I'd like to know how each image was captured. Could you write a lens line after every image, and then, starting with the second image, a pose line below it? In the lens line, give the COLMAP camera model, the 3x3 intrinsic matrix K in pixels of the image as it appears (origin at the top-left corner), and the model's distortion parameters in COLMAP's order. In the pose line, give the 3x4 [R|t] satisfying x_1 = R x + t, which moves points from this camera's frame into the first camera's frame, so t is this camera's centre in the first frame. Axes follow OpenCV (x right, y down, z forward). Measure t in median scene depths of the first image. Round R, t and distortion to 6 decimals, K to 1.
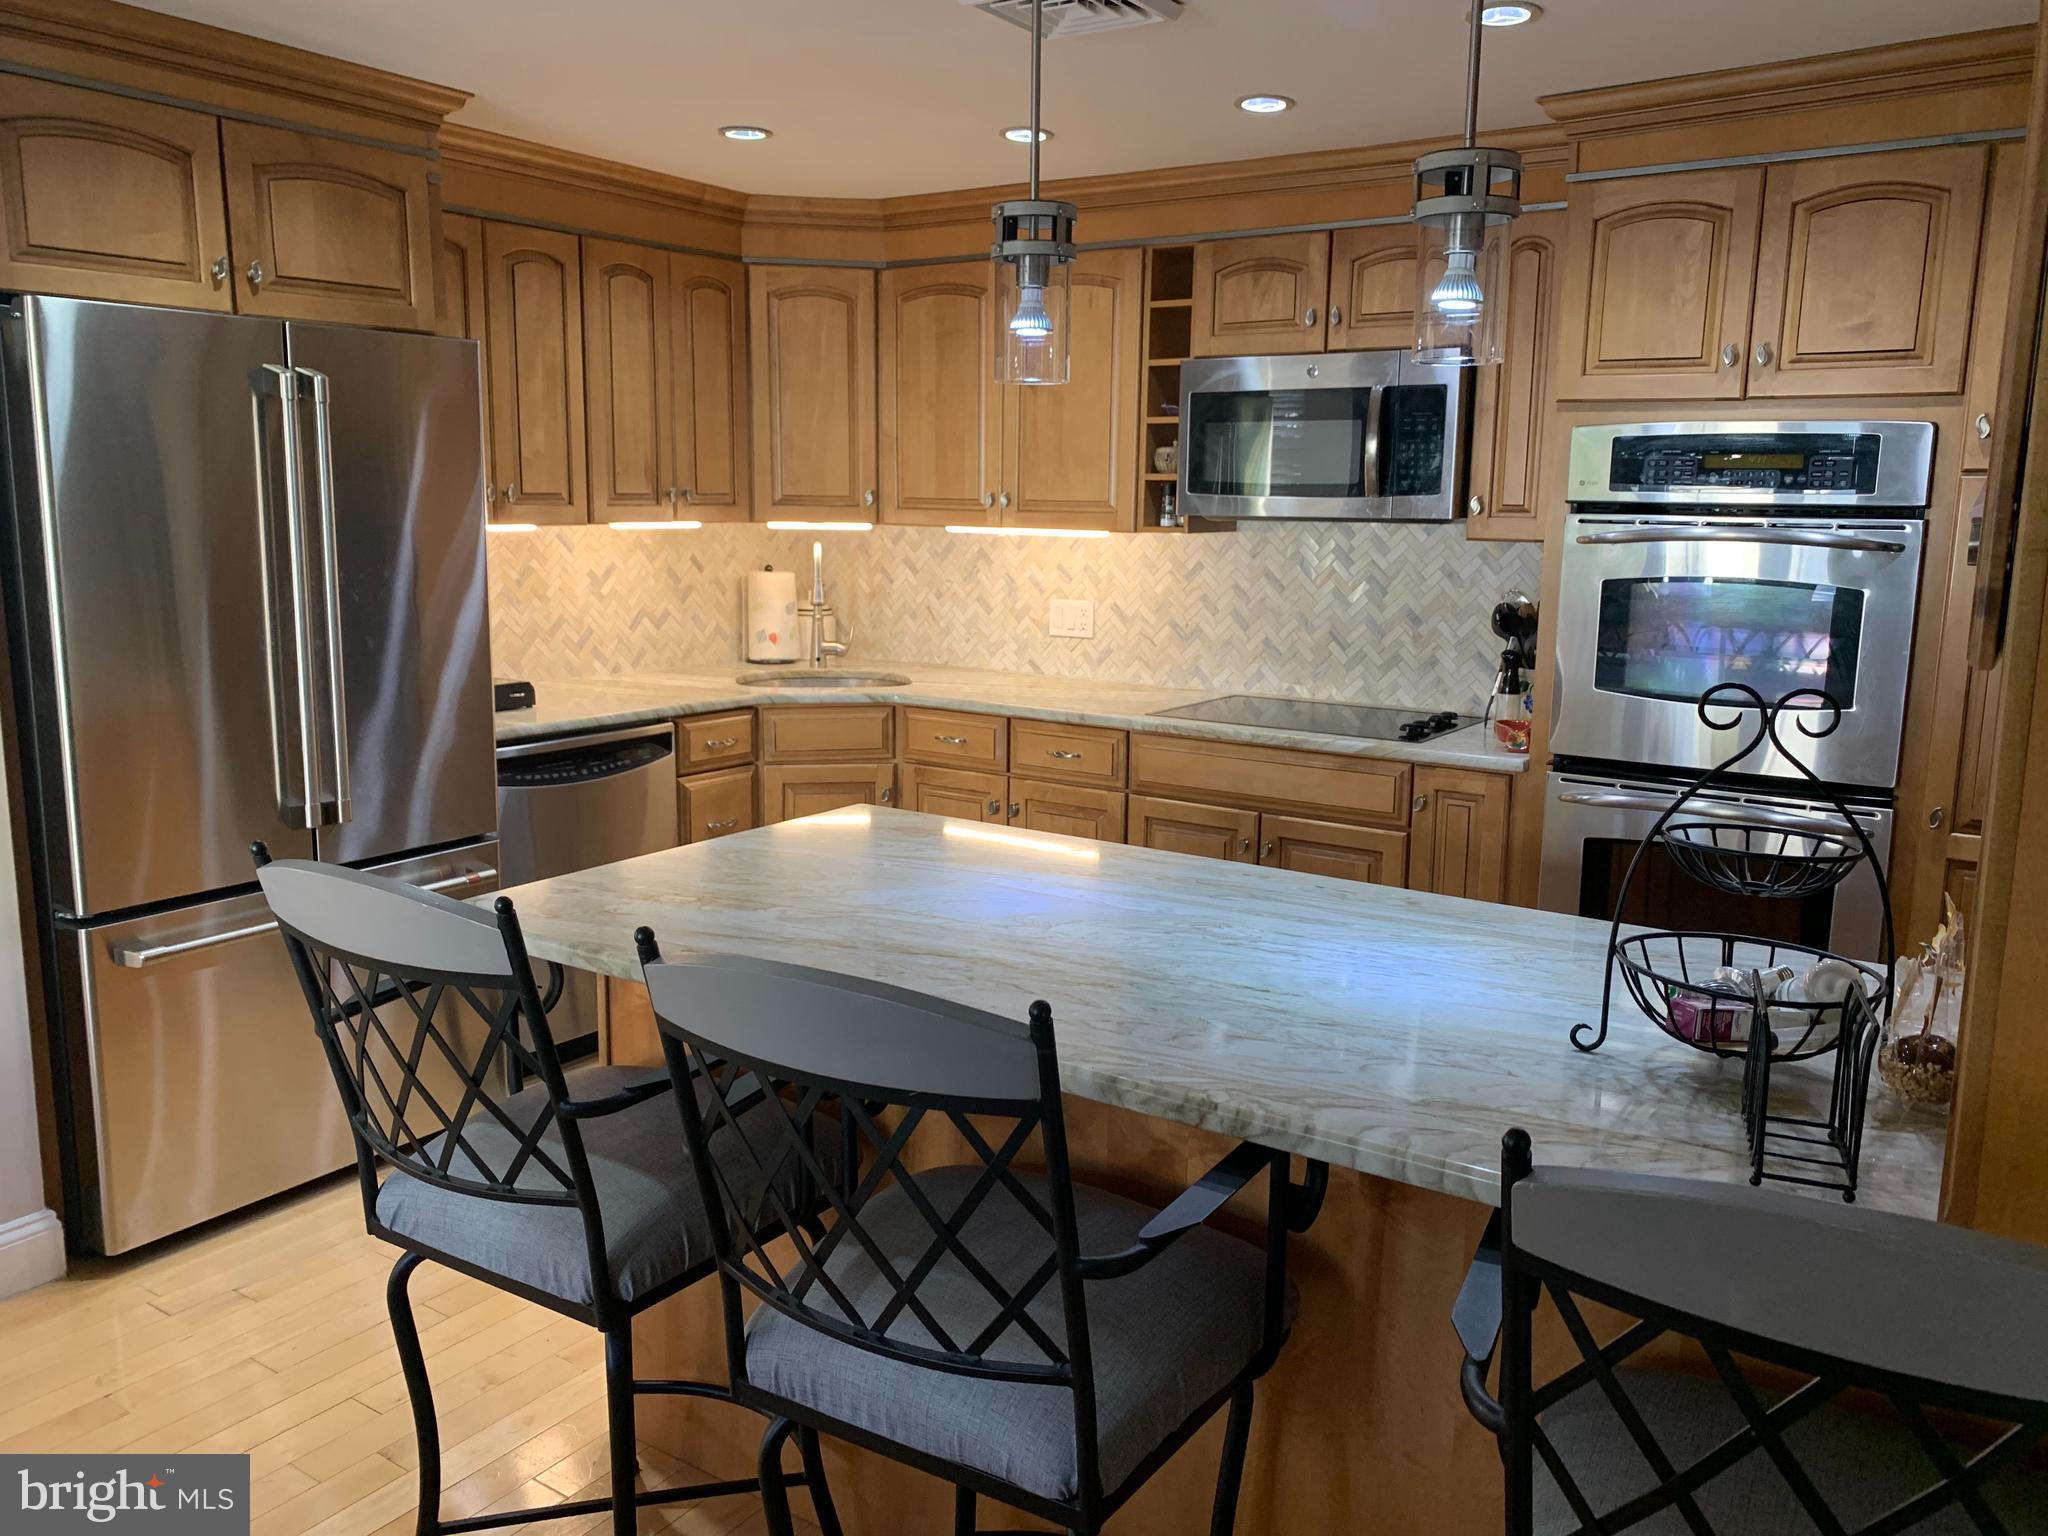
lens RADIAL K [[1564.9, 0, 1021.2], [0, 1564.9, 764.6], [0, 0, 1]] dist [0.033332, -0.032932]
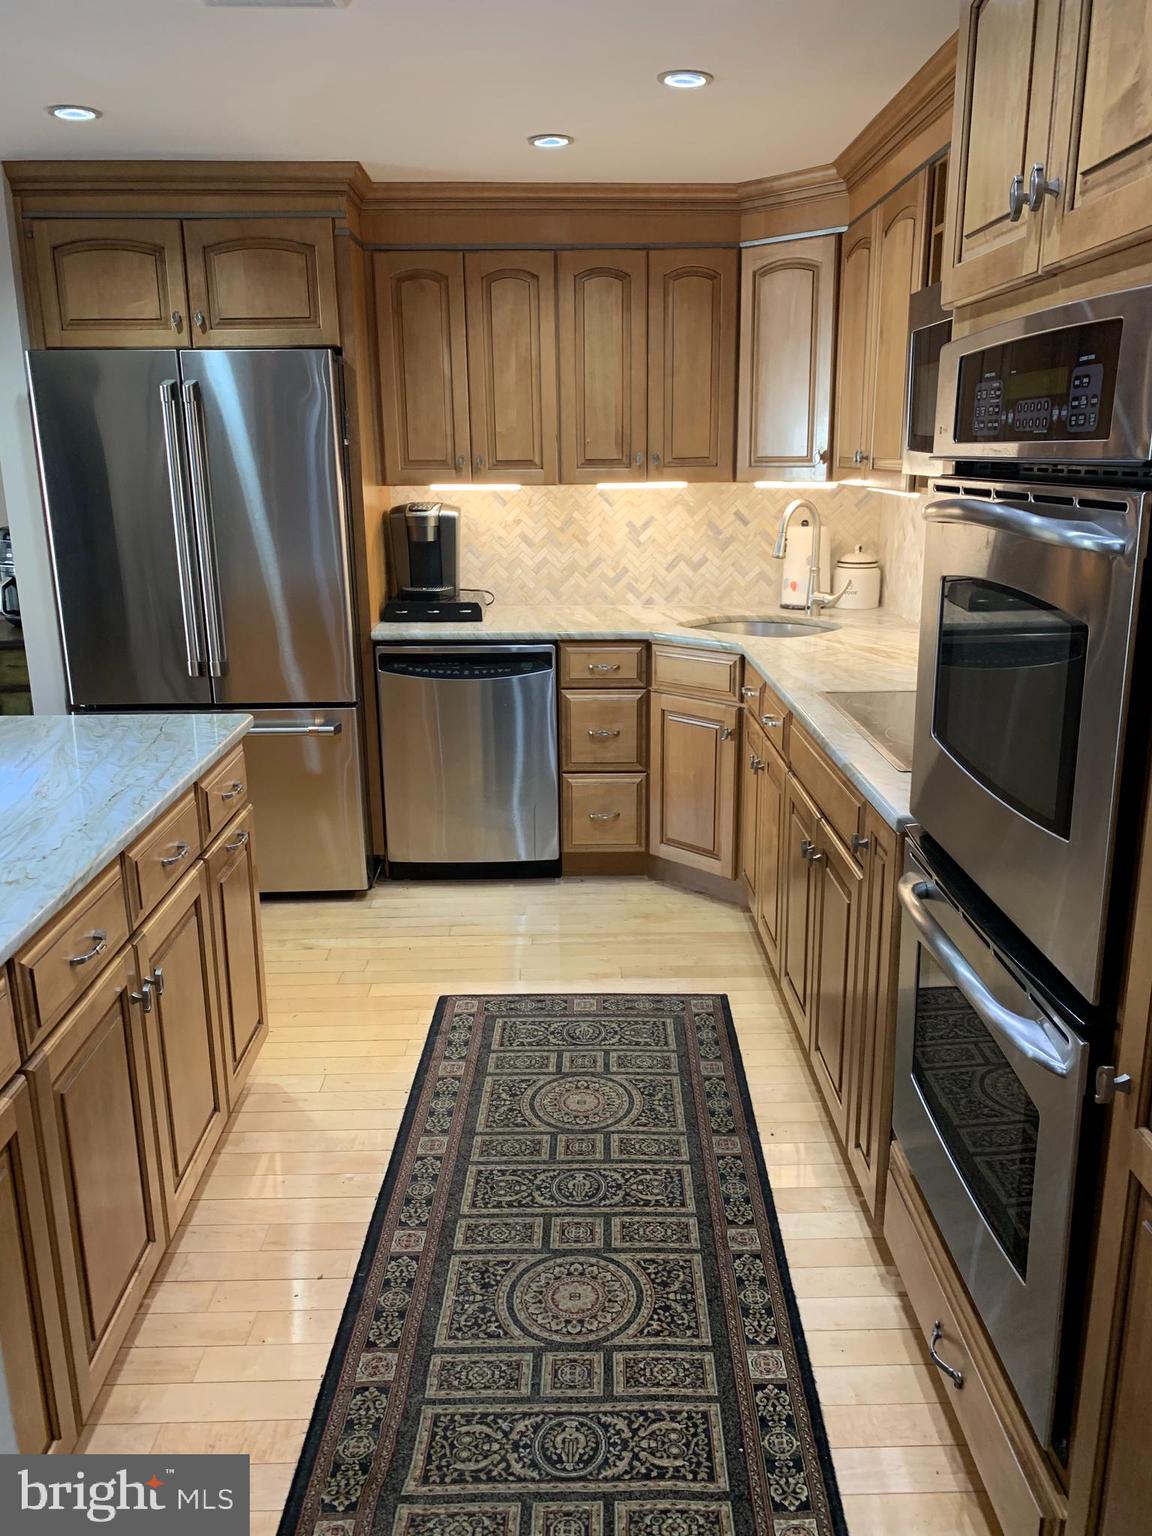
lens RADIAL K [[1173.7, 0, 581.7], [0, 1173.7, 766.9], [0, 0, 1]] dist [0.033332, -0.032932]
pose [[0.587713, 0.188740, -0.786747, 0.499064], [-0.122758, 0.981954, 0.143867, -0.062555], [0.799703, 0.012027, 0.600276, 0.412302]]
